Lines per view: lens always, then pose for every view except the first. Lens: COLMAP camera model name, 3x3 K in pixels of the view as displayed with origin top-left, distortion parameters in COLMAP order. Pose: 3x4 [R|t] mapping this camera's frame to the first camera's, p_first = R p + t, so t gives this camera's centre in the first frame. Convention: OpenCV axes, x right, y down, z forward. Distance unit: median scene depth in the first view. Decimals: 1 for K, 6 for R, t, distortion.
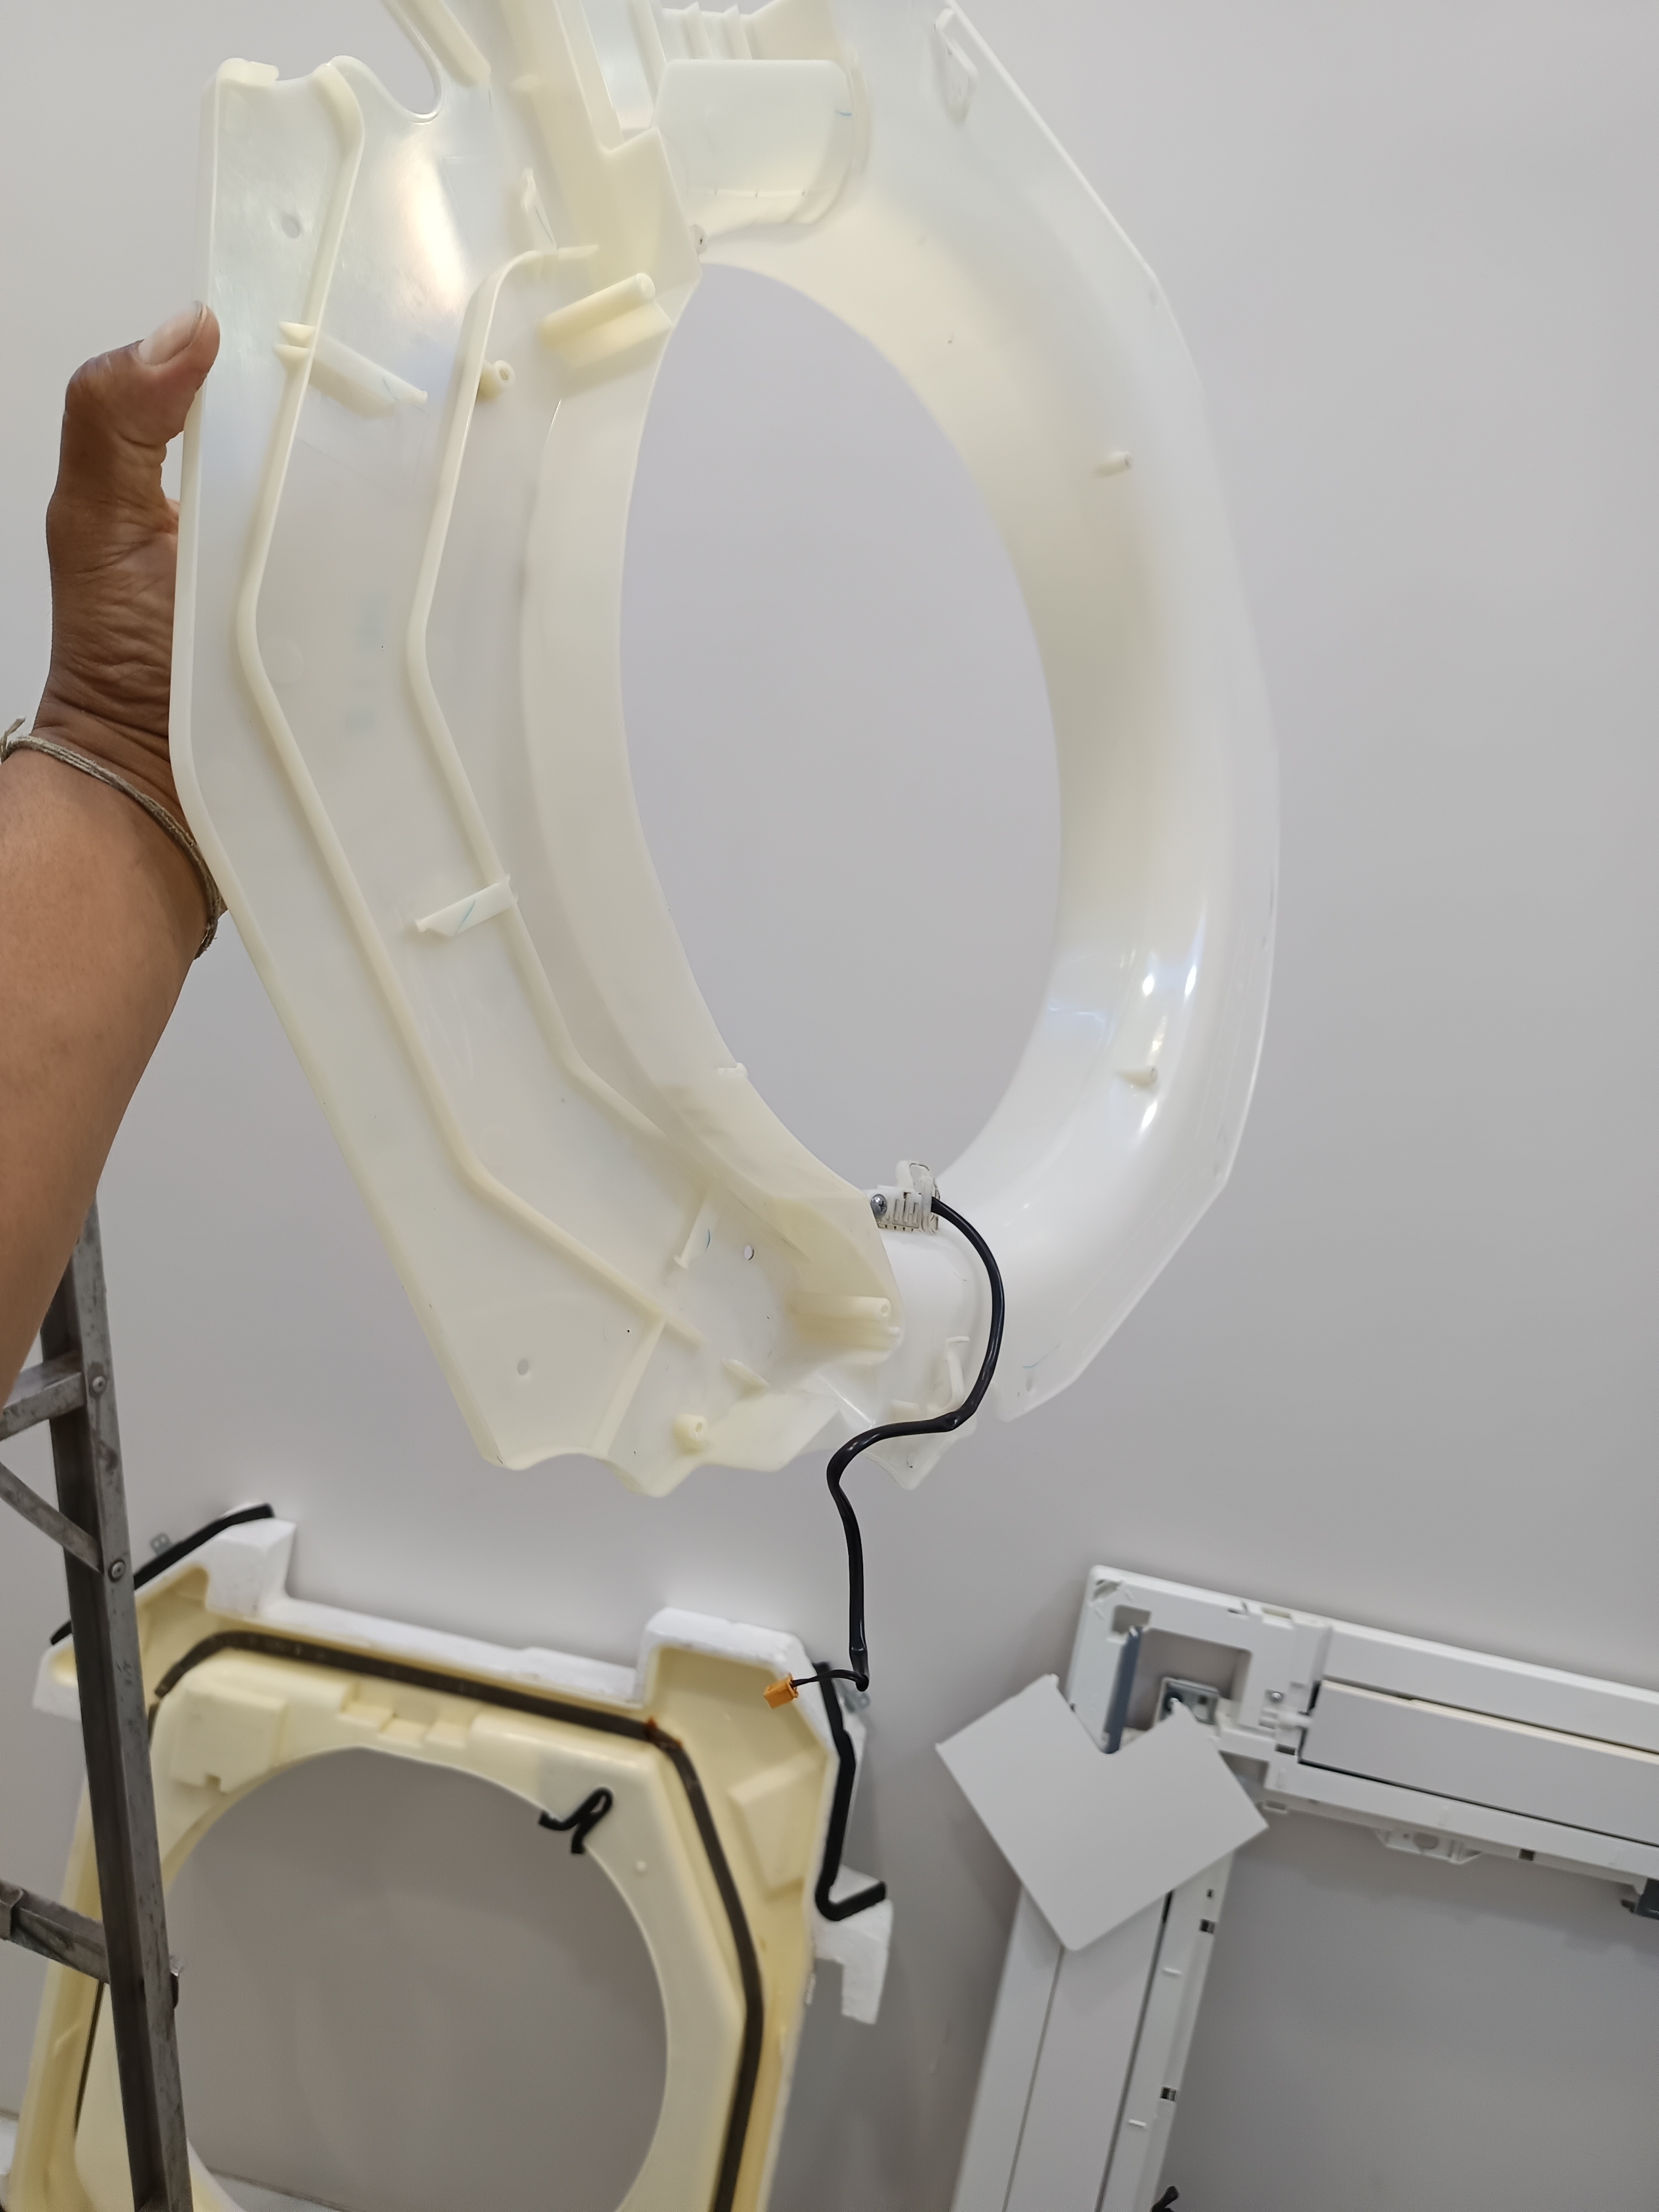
lens RADIAL K [[1584.1, 0, 829.5], [0, 1584.1, 1106.0], [0, 0, 1]] dist [0.008513, -0.001800]
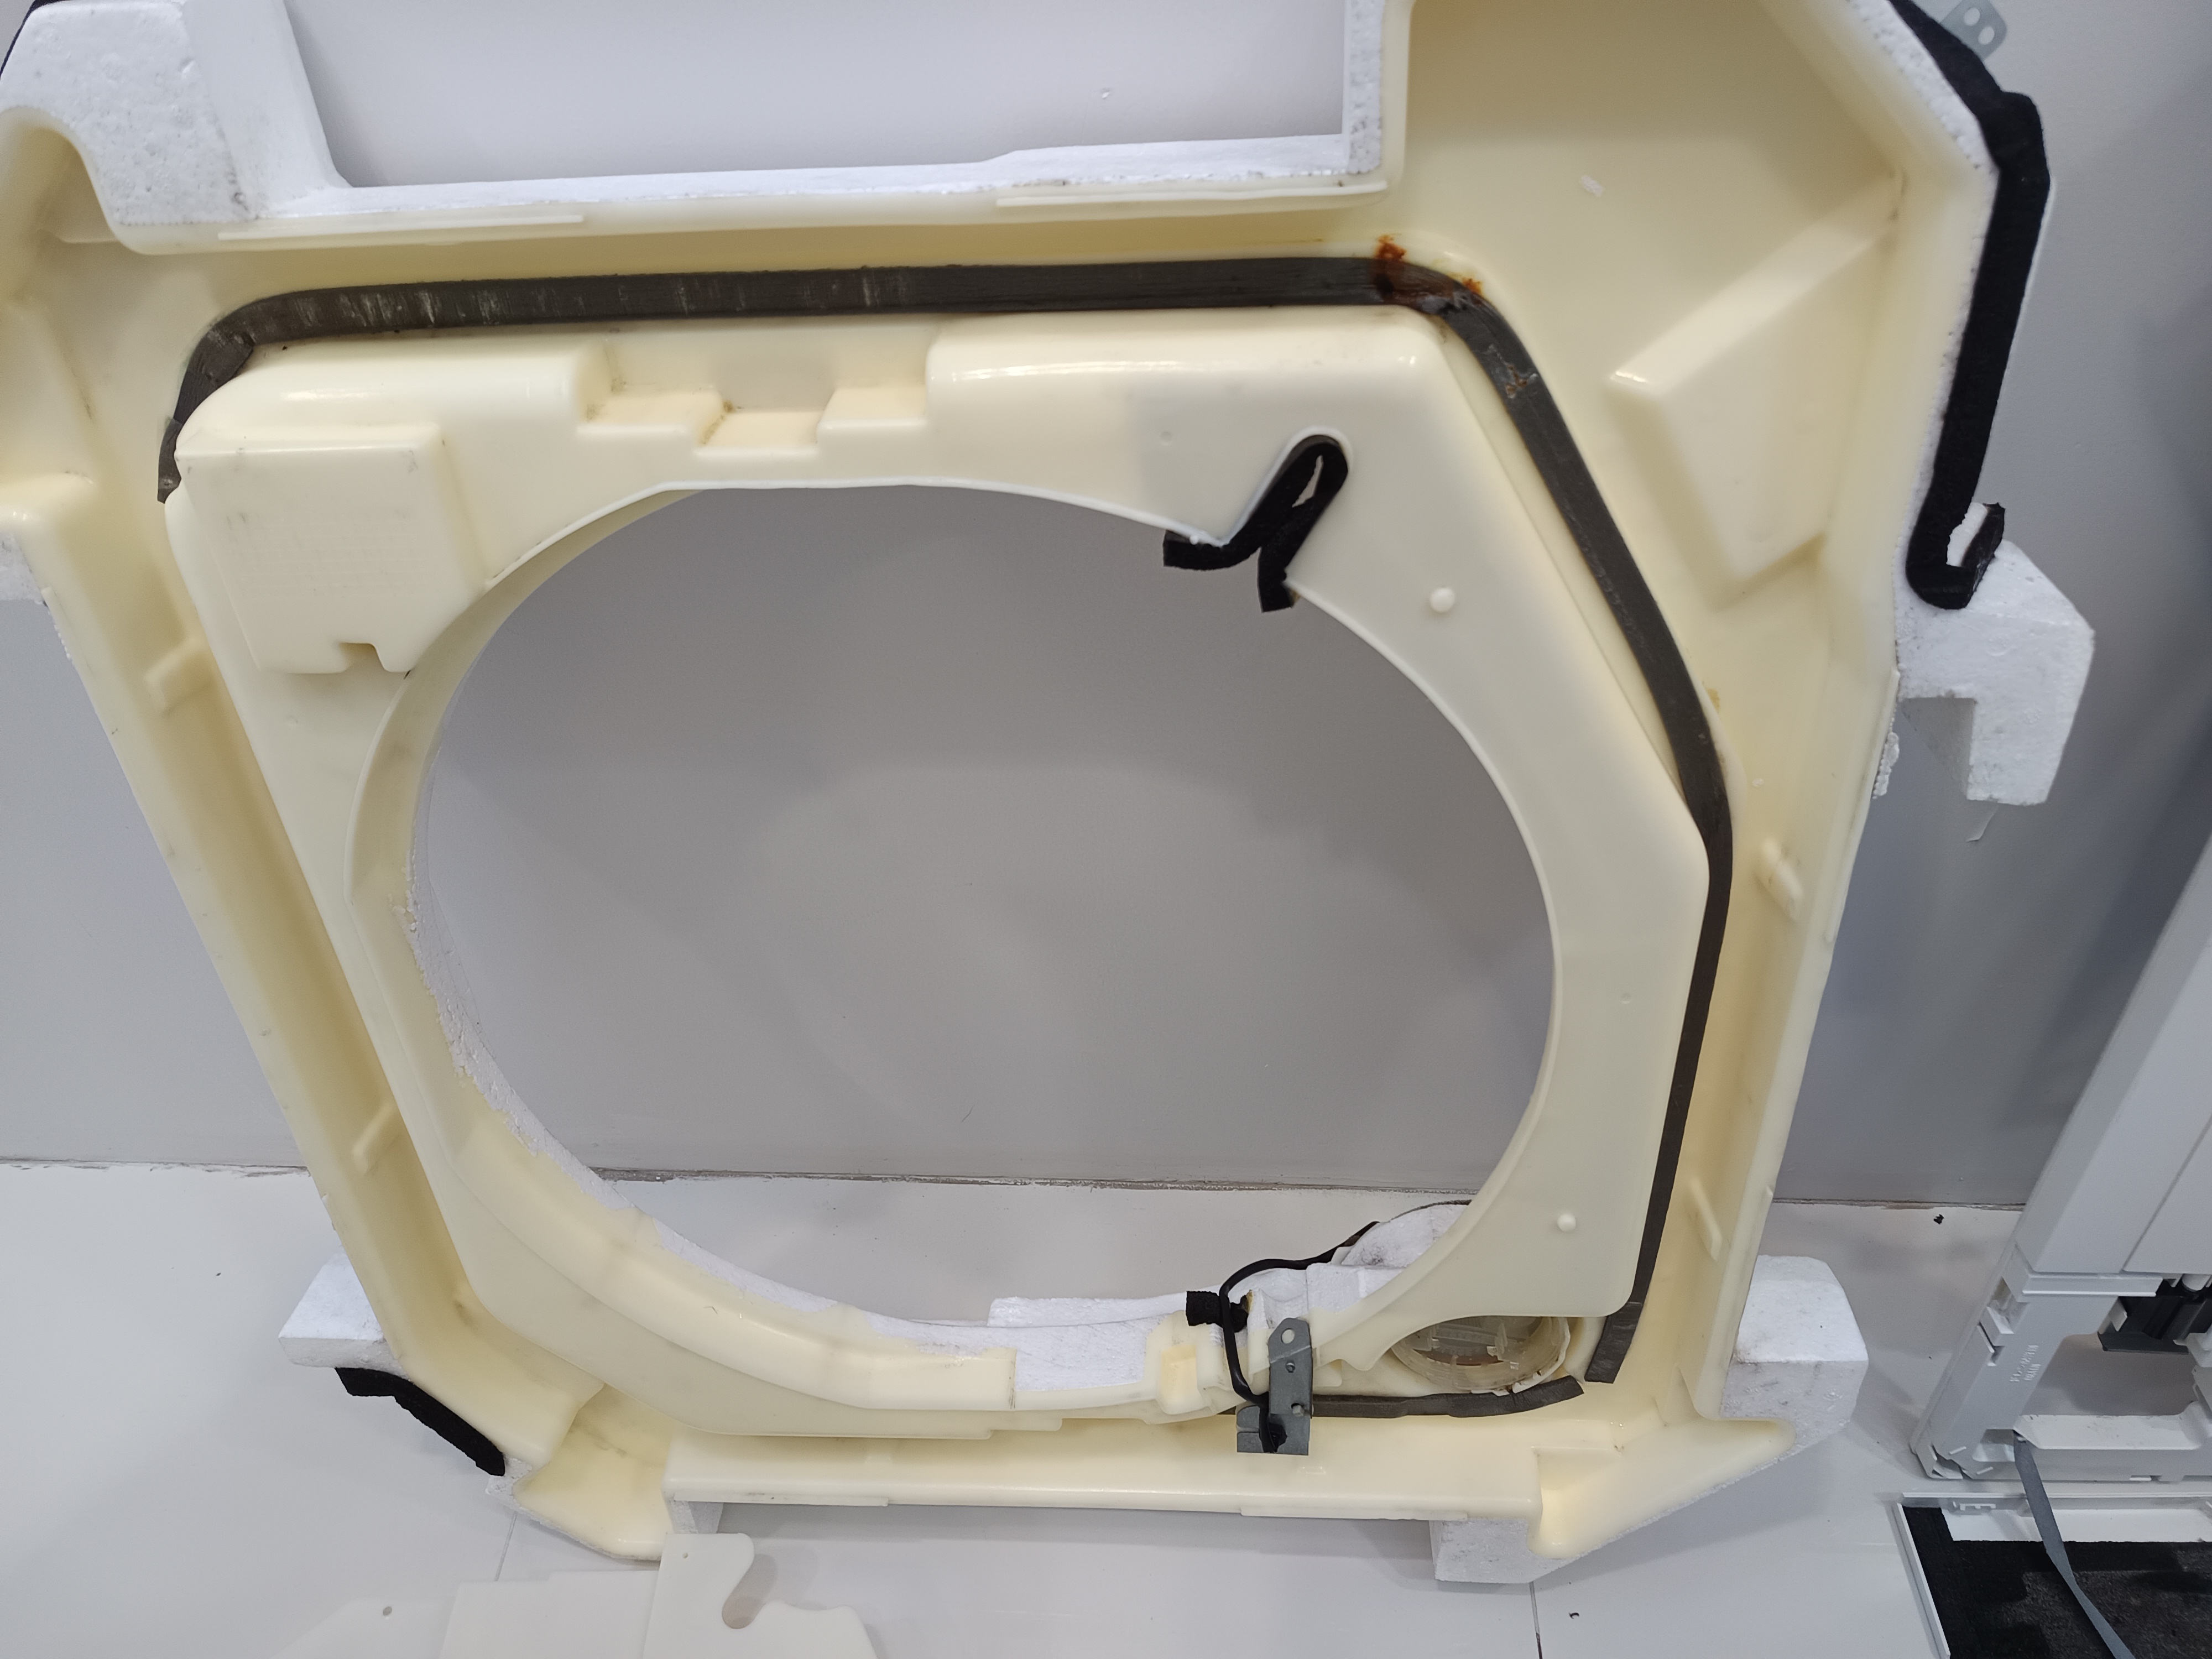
lens RADIAL K [[1584.1, 0, 1106.0], [0, 1584.1, 829.5], [0, 0, 1]] dist [0.008513, -0.001800]
pose [[0.970460, -0.213021, -0.113266, -0.165850], [0.240574, 0.818988, 0.520944, 0.296256], [-0.018209, -0.532805, 0.846042, 0.628258]]
